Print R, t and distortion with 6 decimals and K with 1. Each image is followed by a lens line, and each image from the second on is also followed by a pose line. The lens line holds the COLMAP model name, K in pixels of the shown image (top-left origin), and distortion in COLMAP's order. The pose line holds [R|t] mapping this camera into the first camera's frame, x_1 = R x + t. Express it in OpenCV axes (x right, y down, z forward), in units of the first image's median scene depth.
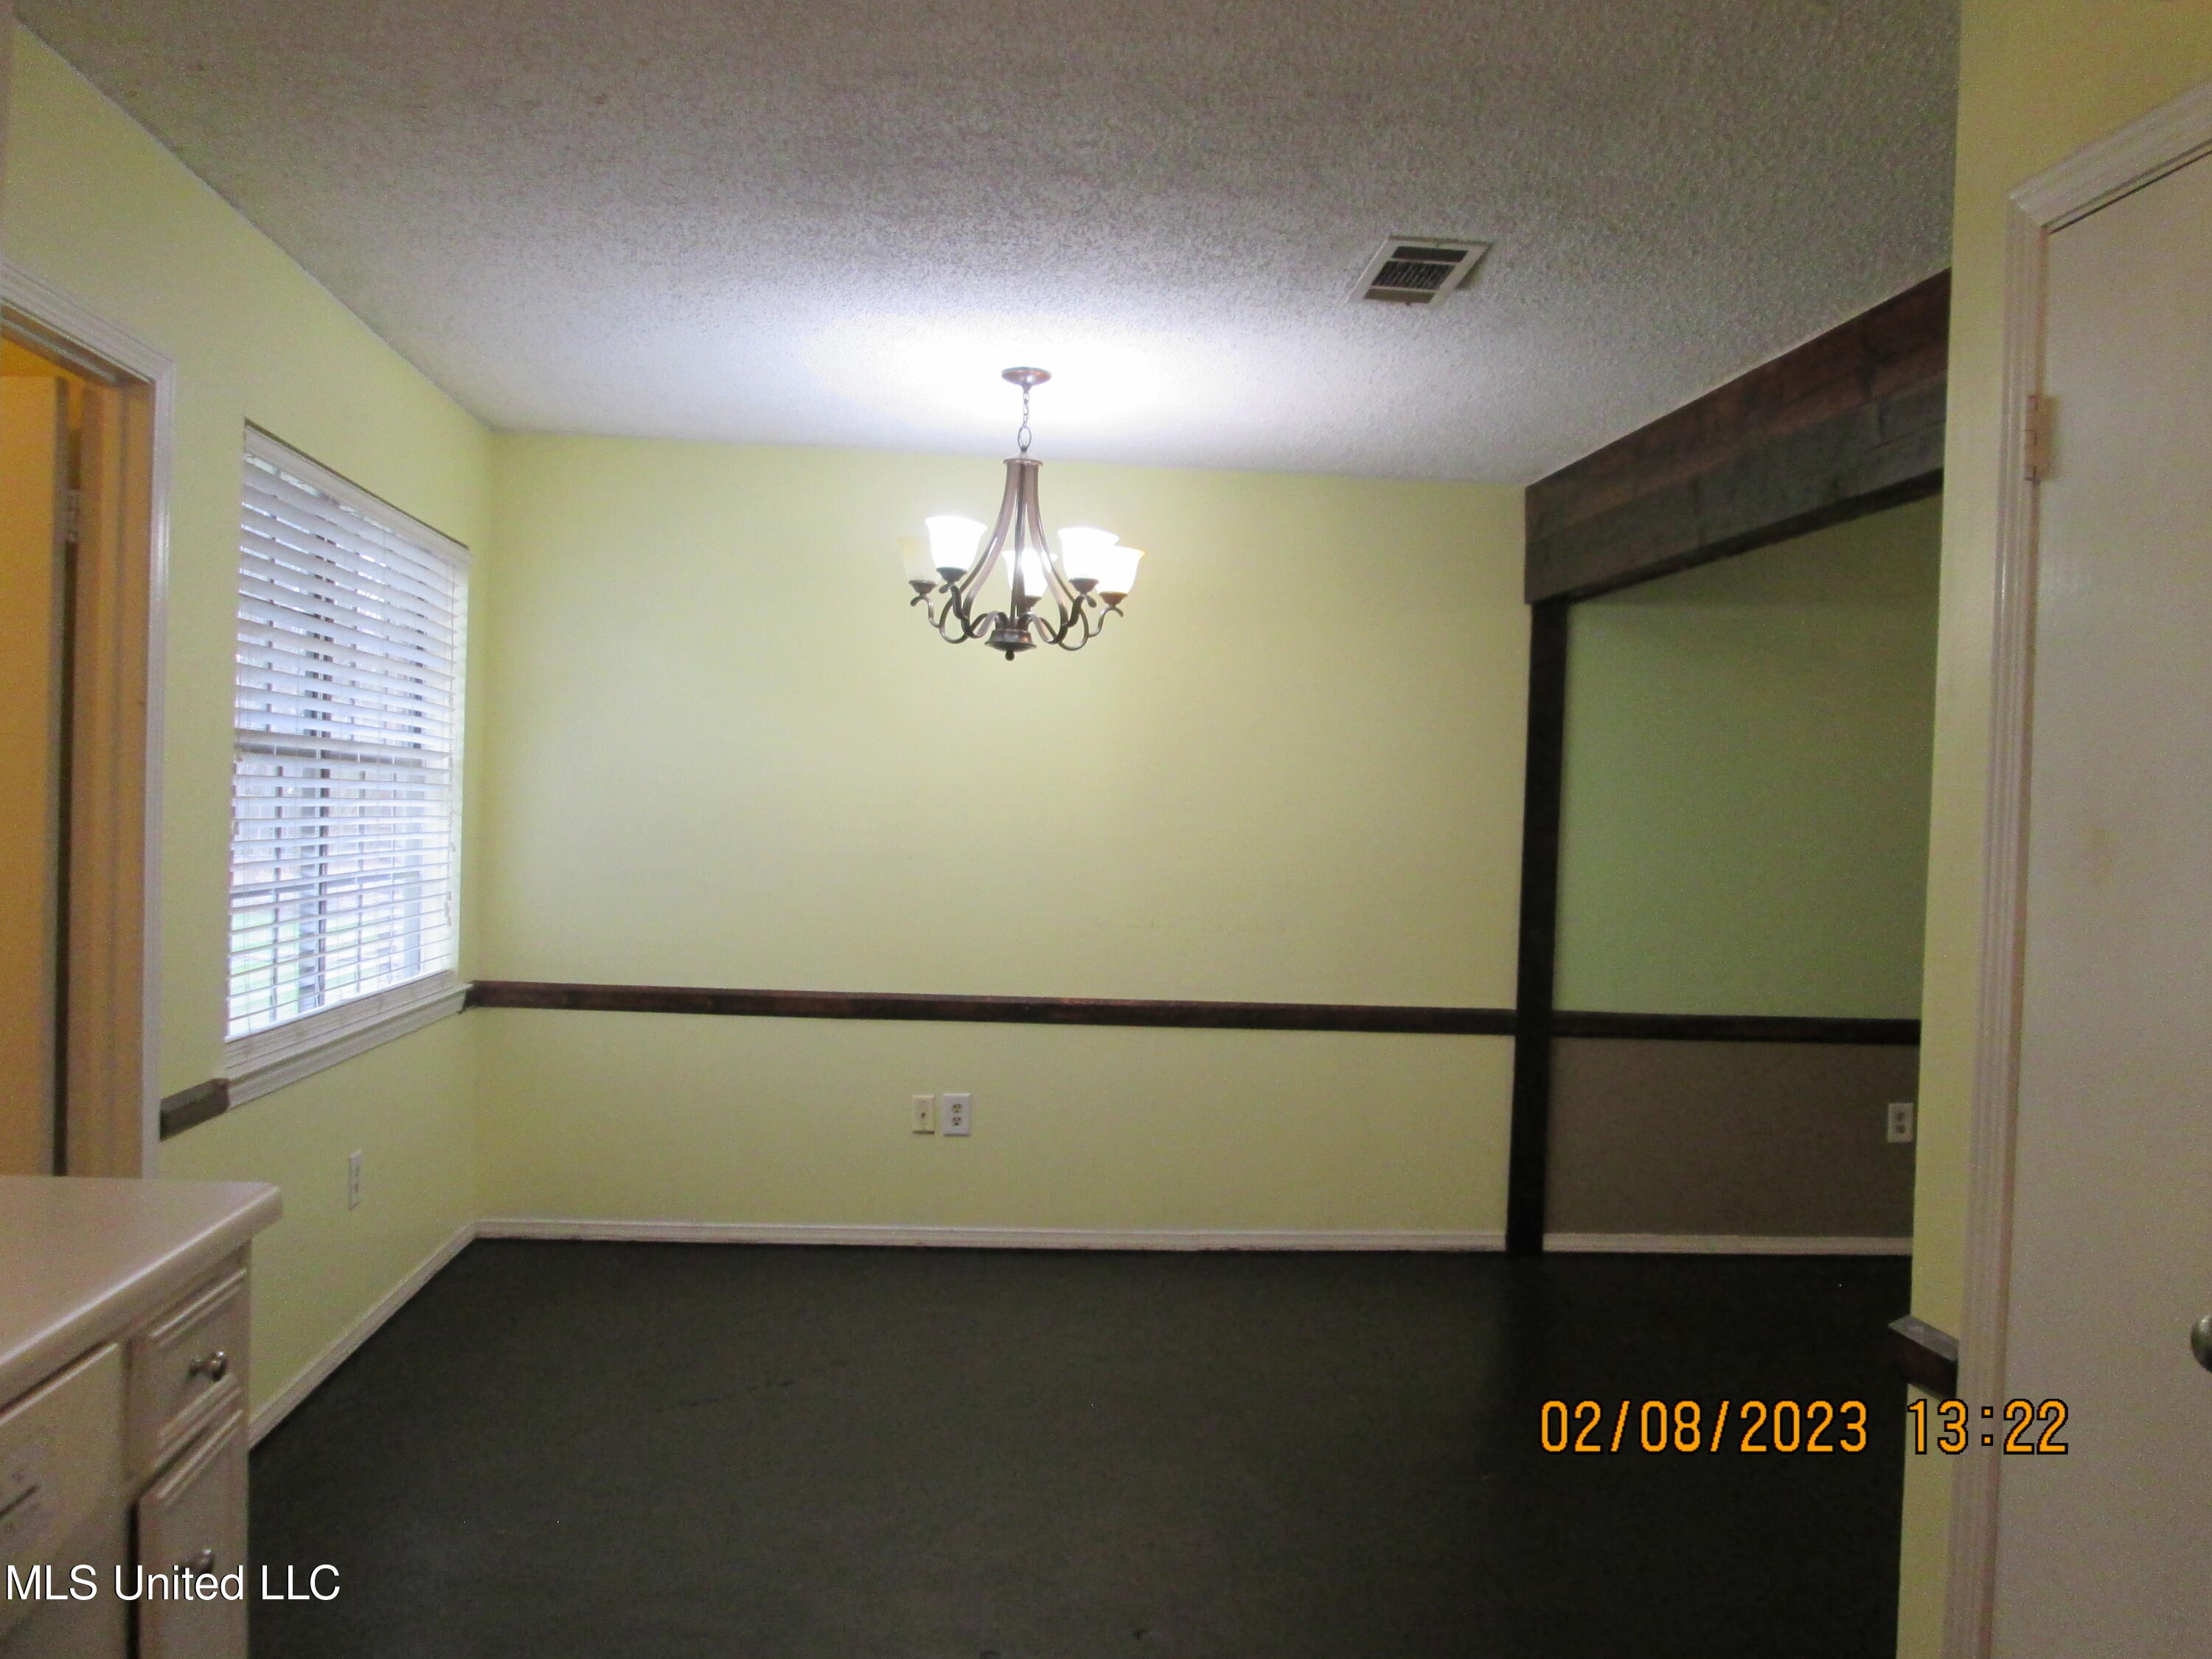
lens RADIAL K [[1833.0, 0, 1096.9], [0, 1833.0, 840.4], [0, 0, 1]] dist [-0.038110, 0.003891]
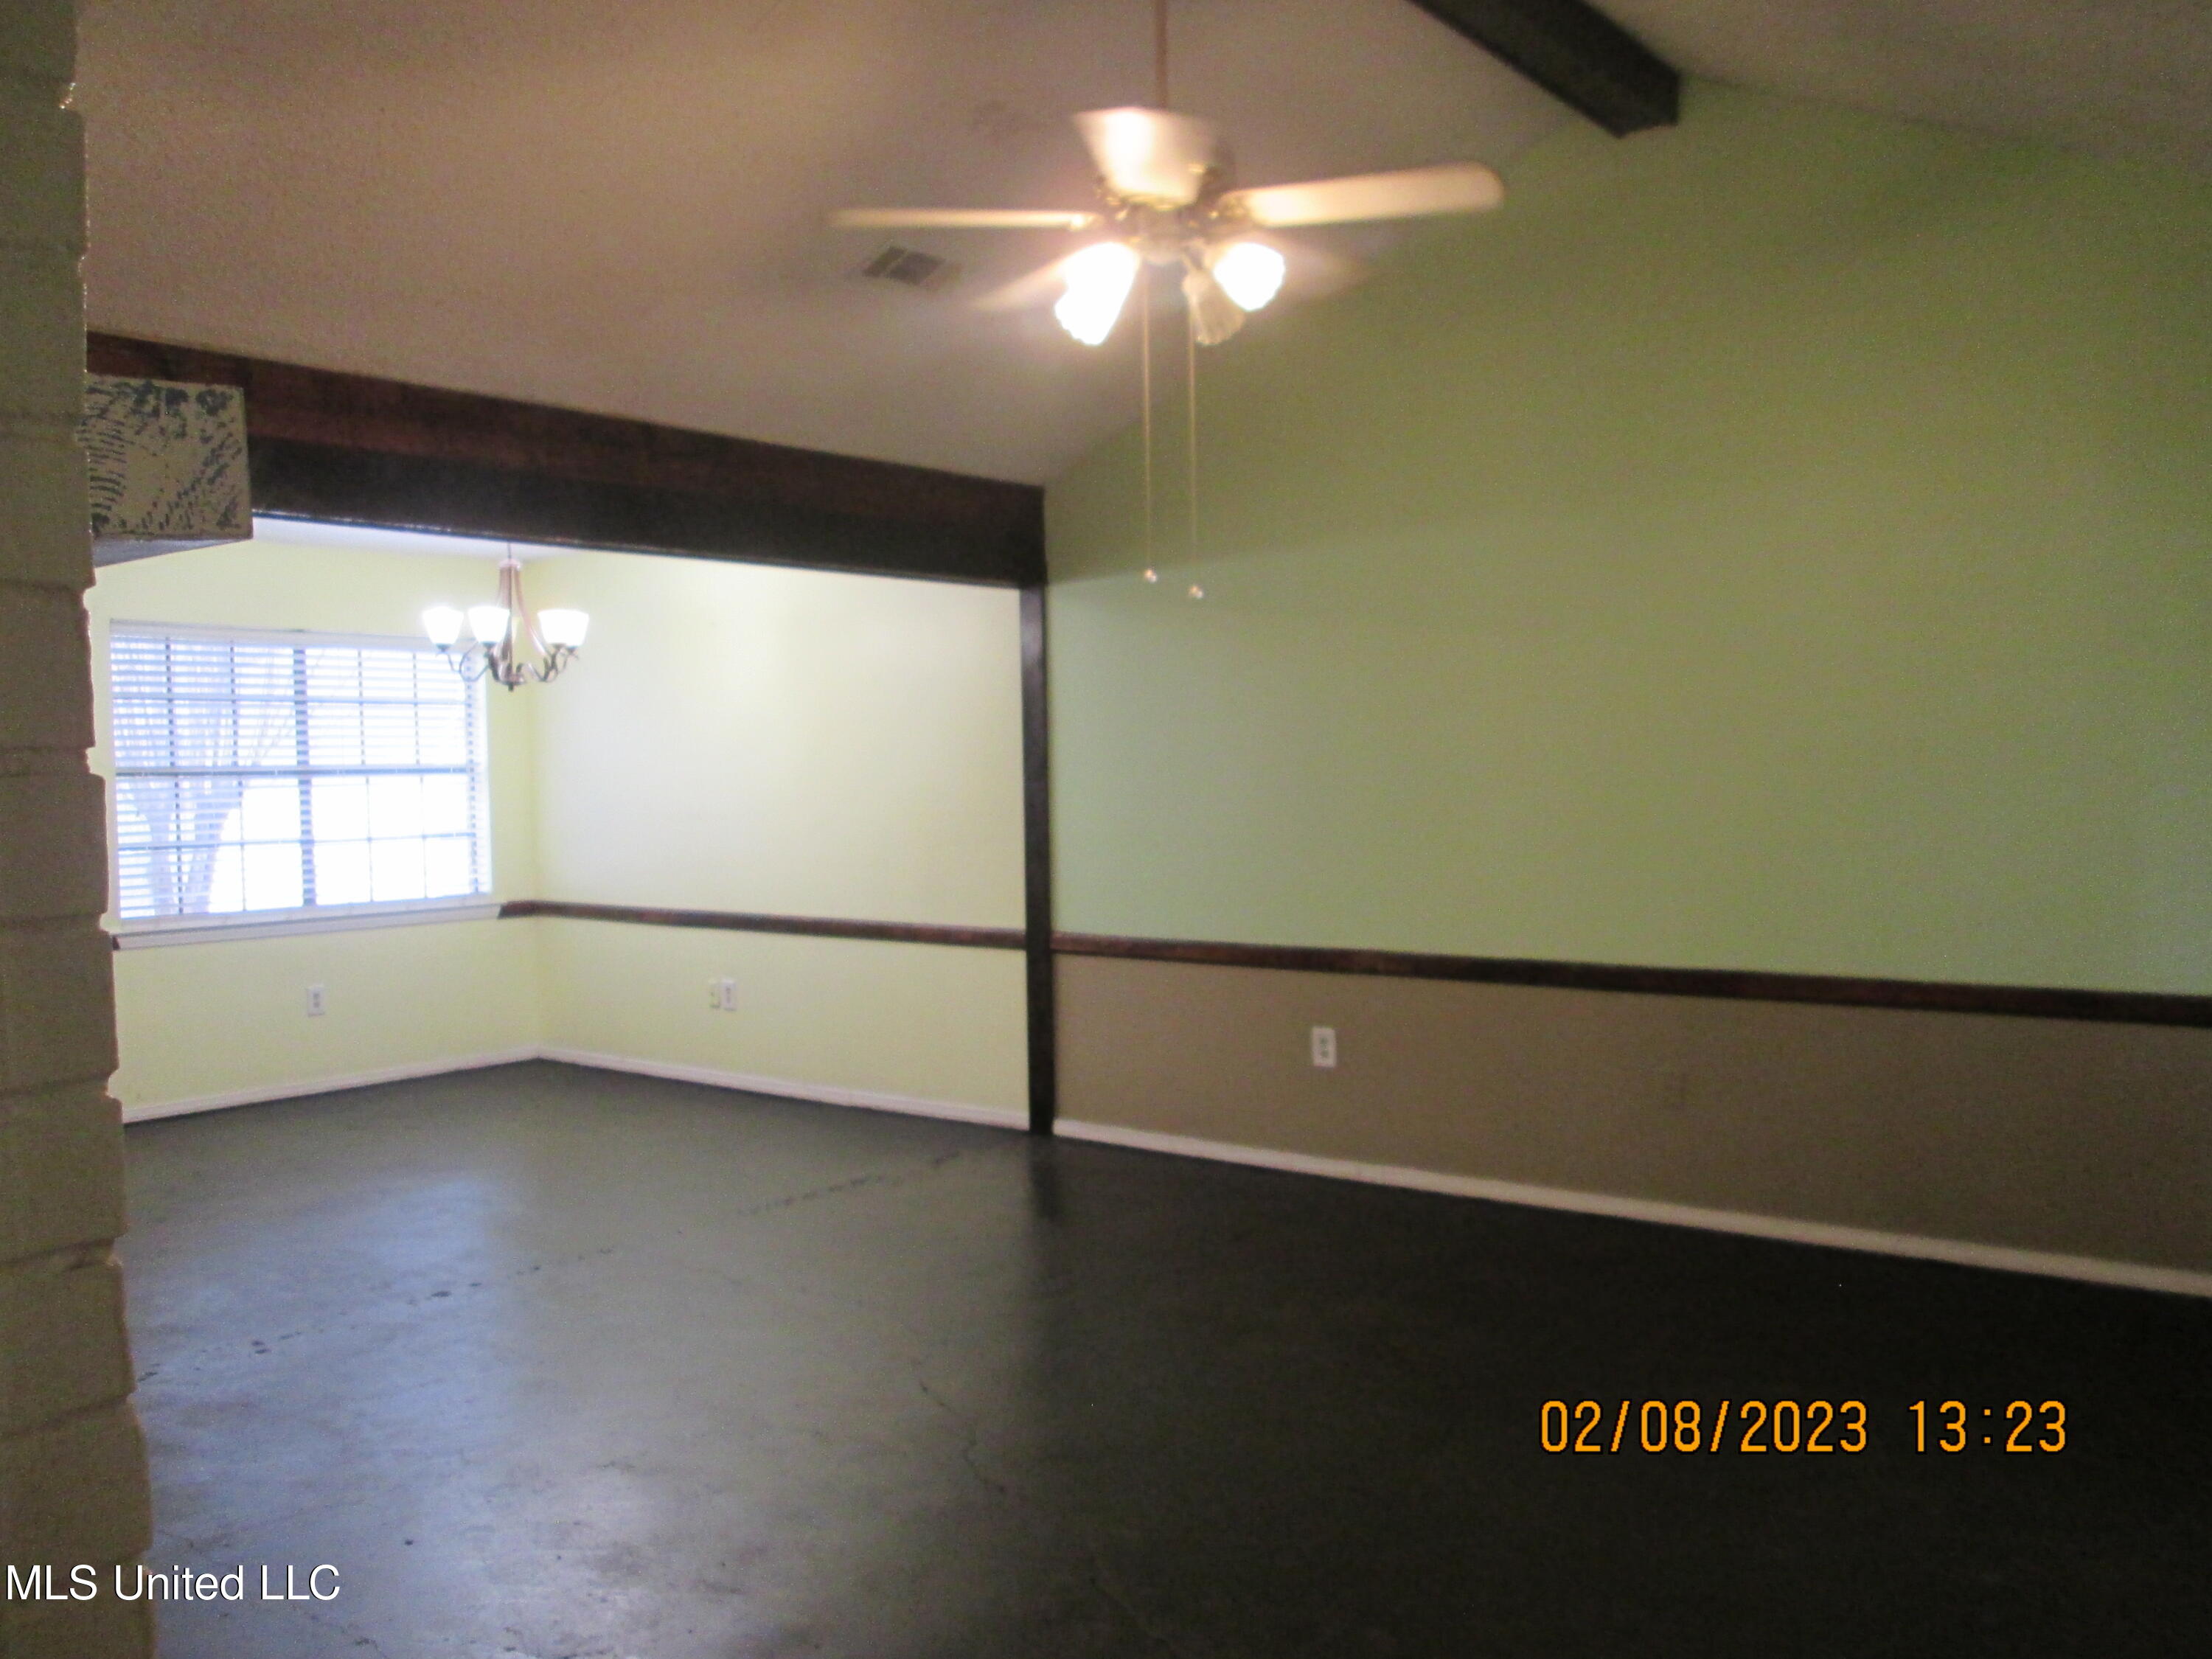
lens RADIAL K [[1833.8, 0, 1106.6], [0, 1833.8, 898.4], [0, 0, 1]] dist [-0.019546, 0.002262]
pose [[0.757227, 0.007206, -0.653112, 1.072536], [0.029010, 0.998581, 0.044652, 0.016289], [0.652508, -0.052759, 0.755943, 0.108983]]
